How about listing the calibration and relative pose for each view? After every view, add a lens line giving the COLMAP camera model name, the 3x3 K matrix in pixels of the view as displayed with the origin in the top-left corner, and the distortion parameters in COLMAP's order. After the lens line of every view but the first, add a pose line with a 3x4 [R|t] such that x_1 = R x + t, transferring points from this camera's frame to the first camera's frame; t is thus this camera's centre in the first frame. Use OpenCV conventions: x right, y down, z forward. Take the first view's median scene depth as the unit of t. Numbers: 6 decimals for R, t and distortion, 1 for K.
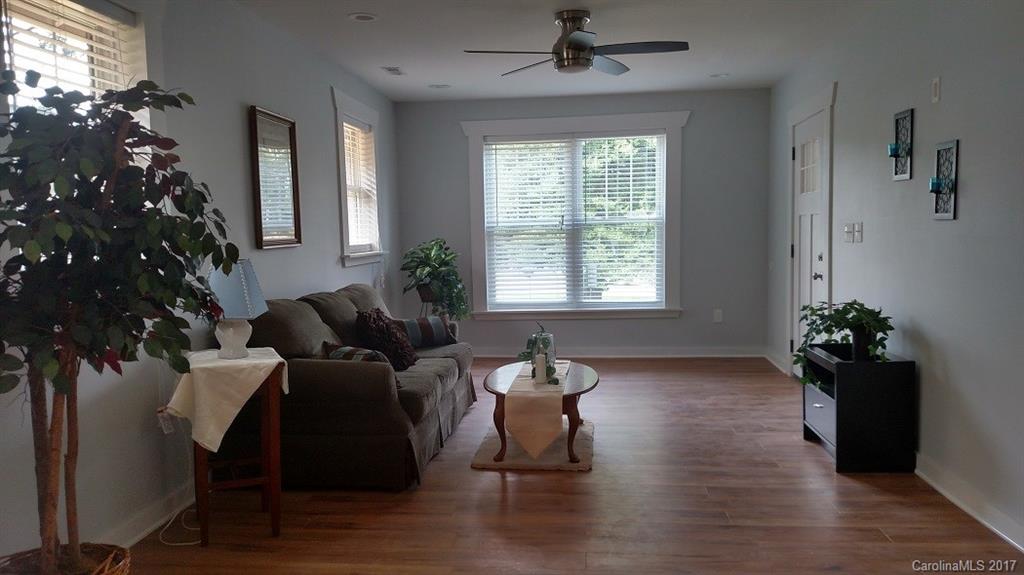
lens RADIAL K [[799.6, 0, 512.0], [0, 799.6, 287.5], [0, 0, 1]] dist [0.139533, -0.267798]
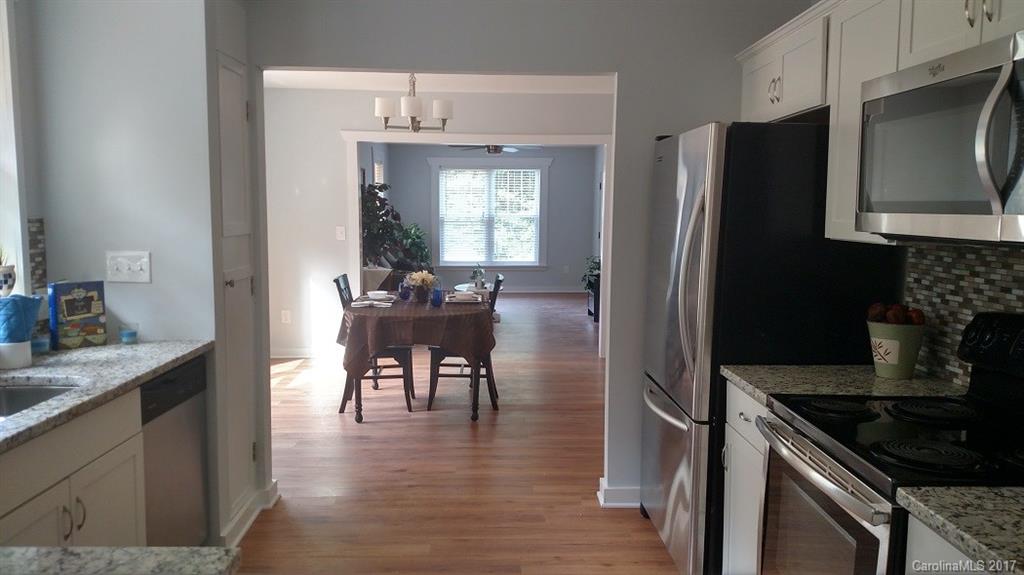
lens RADIAL K [[799.6, 0, 512.0], [0, 799.6, 287.5], [0, 0, 1]] dist [0.139533, -0.267798]
pose [[0.992005, 0.016499, 0.125119, -0.098492], [-0.019729, 0.999502, 0.024623, 0.033921], [-0.124651, -0.026895, 0.991836, -0.815493]]
